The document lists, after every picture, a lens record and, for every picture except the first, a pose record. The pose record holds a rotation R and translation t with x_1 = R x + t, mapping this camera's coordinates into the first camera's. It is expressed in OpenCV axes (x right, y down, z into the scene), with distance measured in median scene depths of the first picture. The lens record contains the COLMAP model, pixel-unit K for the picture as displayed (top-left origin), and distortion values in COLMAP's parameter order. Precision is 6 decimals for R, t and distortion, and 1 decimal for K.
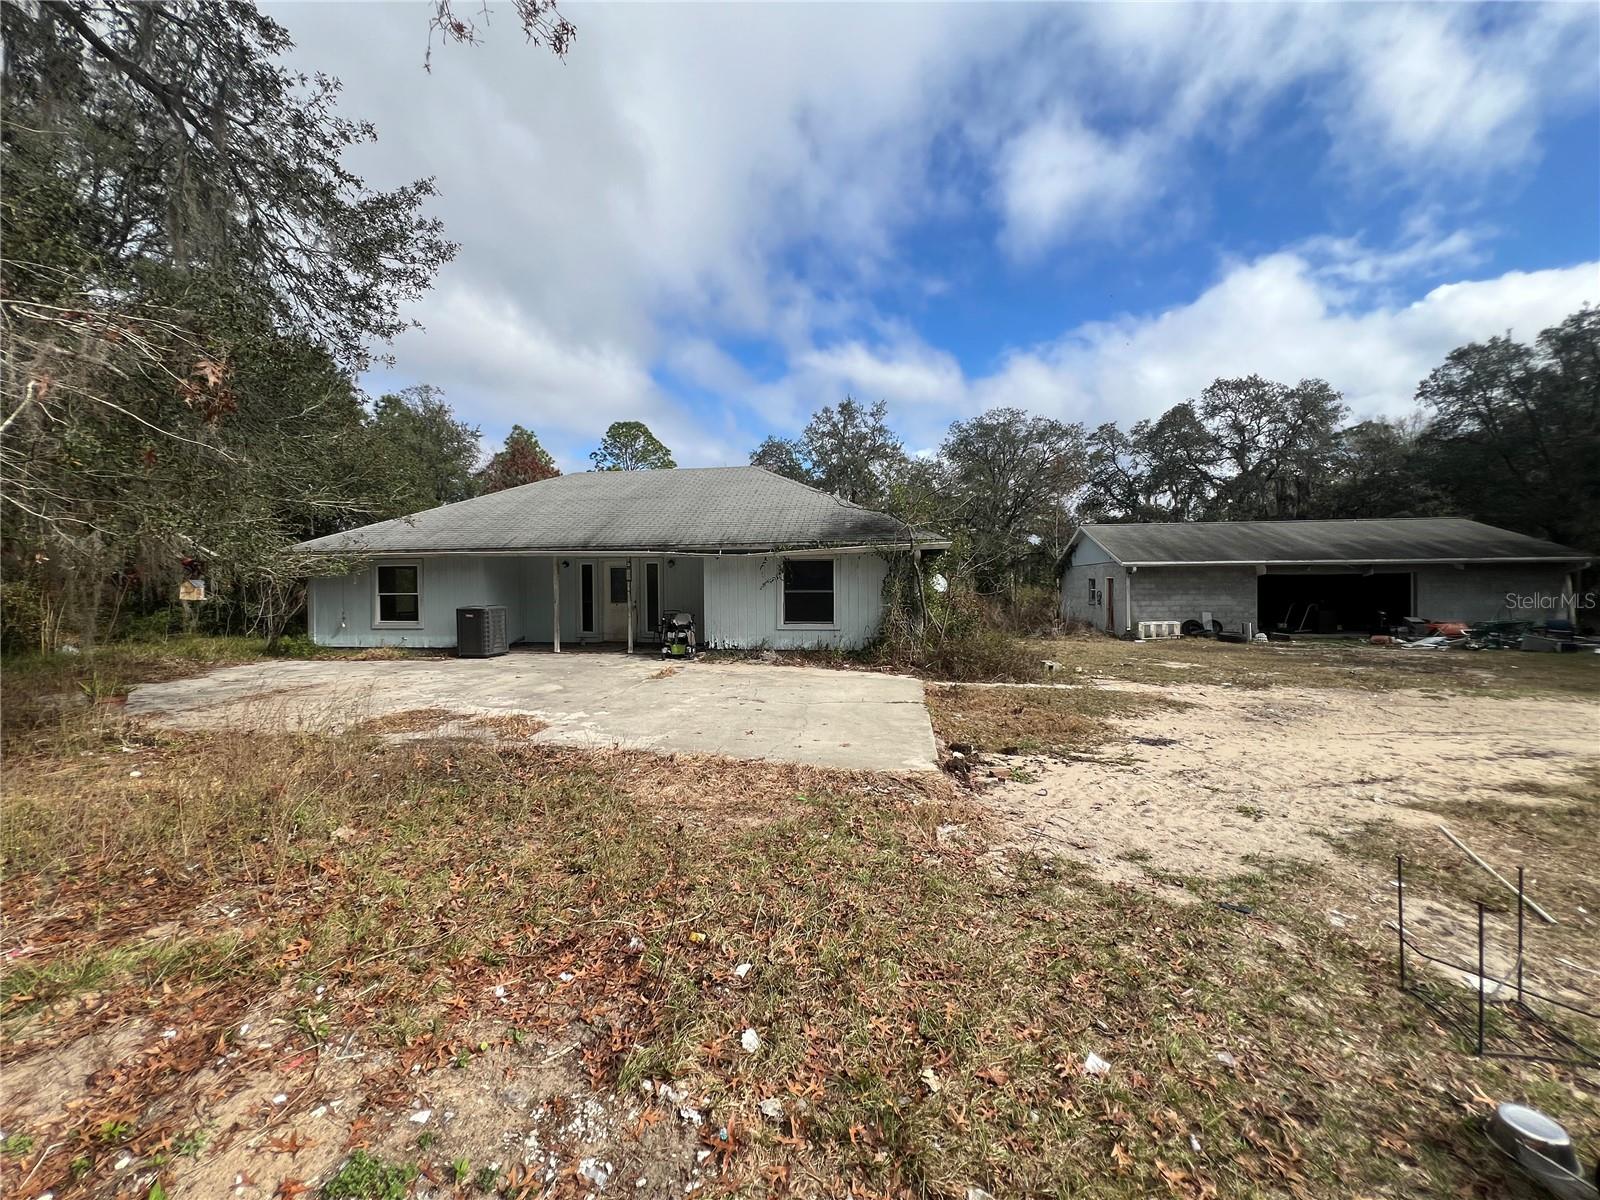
lens RADIAL K [[646.5, 0, 805.3], [0, 646.5, 579.4], [0, 0, 1]] dist [-0.002160, 0.001875]
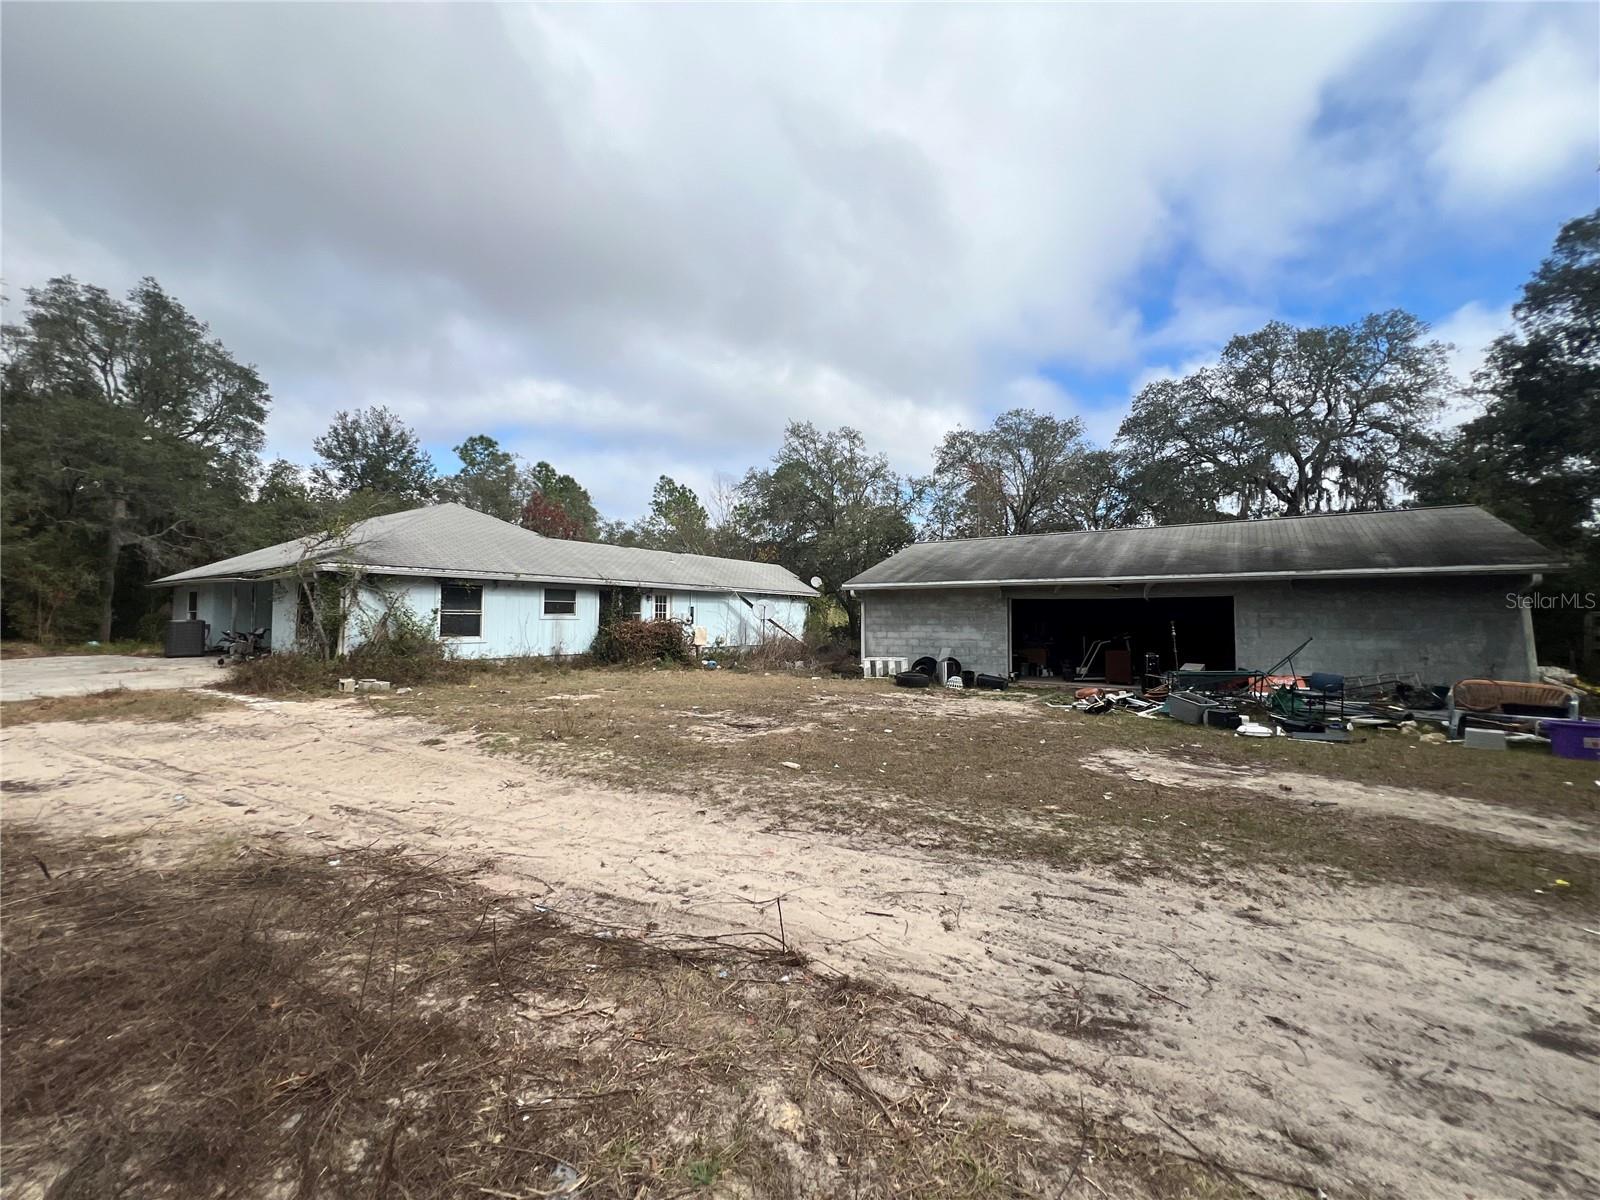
lens RADIAL K [[646.5, 0, 799.7], [0, 646.5, 592.4], [0, 0, 1]] dist [-0.002160, 0.001875]
pose [[0.903637, -0.006331, -0.428252, 0.794885], [-0.007638, 0.999494, -0.030892, 0.009355], [0.428230, 0.031186, 0.903131, 0.221931]]
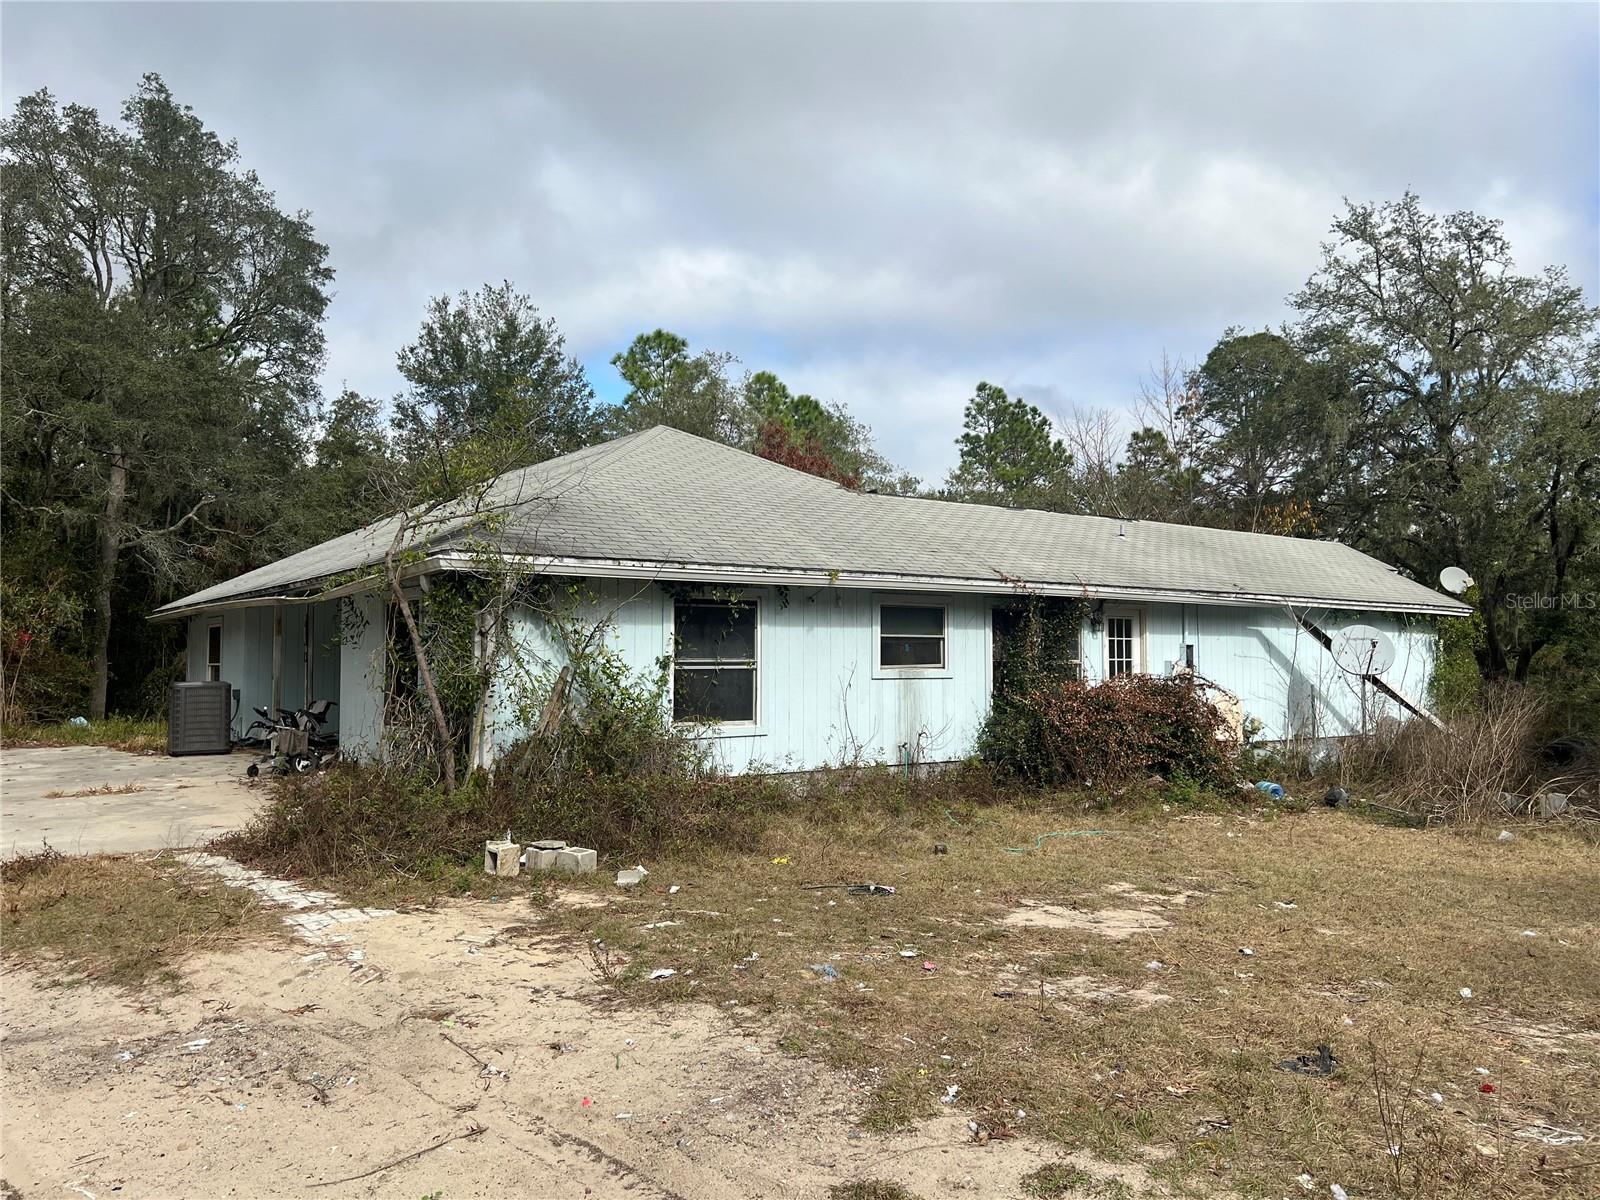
lens RADIAL K [[1212.9, 0, 807.2], [0, 1212.9, 597.3], [0, 0, 1]] dist [0.050561, -0.060090]
pose [[0.723973, -0.032240, -0.689074, 0.563236], [0.001717, 0.998988, -0.044936, 0.006119], [0.689826, 0.031349, 0.723296, 0.331205]]
